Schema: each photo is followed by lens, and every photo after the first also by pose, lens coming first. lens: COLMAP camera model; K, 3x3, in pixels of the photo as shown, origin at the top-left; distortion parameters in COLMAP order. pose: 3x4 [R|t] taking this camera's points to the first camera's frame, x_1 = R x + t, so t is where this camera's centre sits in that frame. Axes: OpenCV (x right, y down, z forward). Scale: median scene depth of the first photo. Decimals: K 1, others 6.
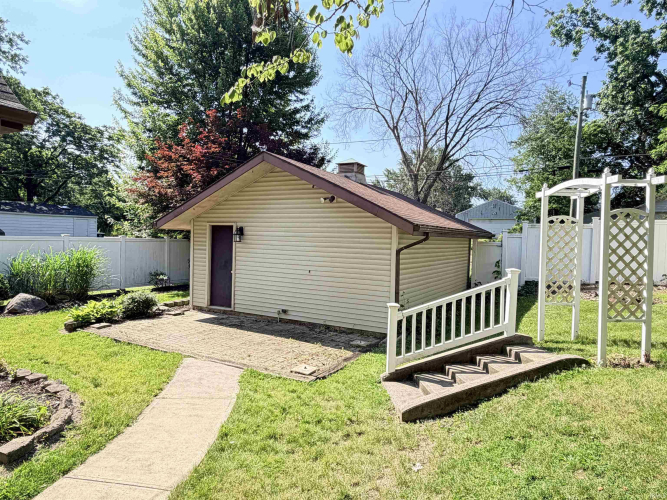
lens RADIAL K [[438.5, 0, 333.5], [0, 438.5, 250.0], [0, 0, 1]] dist [0.000037, -0.001189]
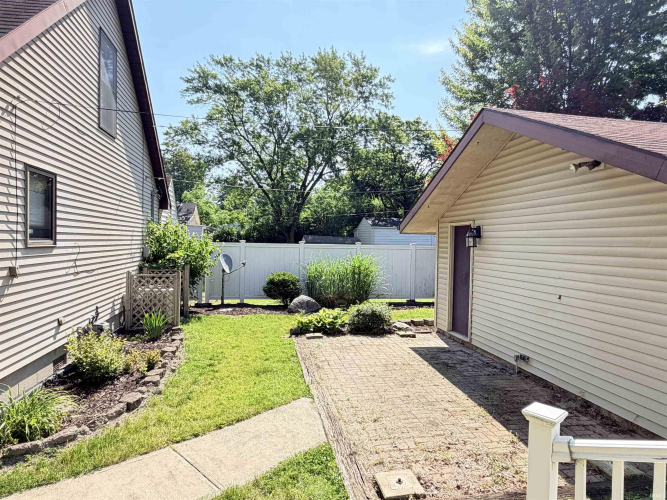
lens RADIAL K [[418.2, 0, 333.5], [0, 418.2, 250.0], [0, 0, 1]] dist [-0.005478, -0.001751]
pose [[0.618297, -0.003817, -0.785935, 0.177942], [-0.017421, 0.999676, -0.018560, 0.002388], [0.785751, 0.025167, 0.618030, 0.398173]]
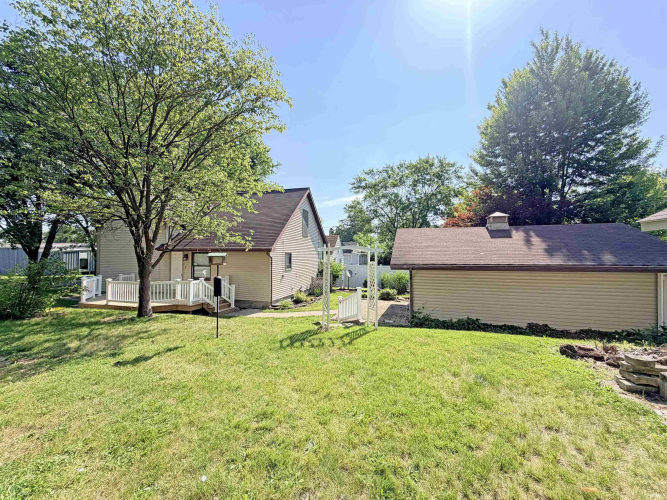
lens RADIAL K [[268.1, 0, 333.5], [0, 268.1, 250.0], [0, 0, 1]] dist [-0.000118, -0.000085]
pose [[0.193870, -0.054886, -0.979491, 1.016015], [-0.021407, 0.997959, -0.060158, -0.030769], [0.980794, 0.032631, 0.192299, 0.389318]]
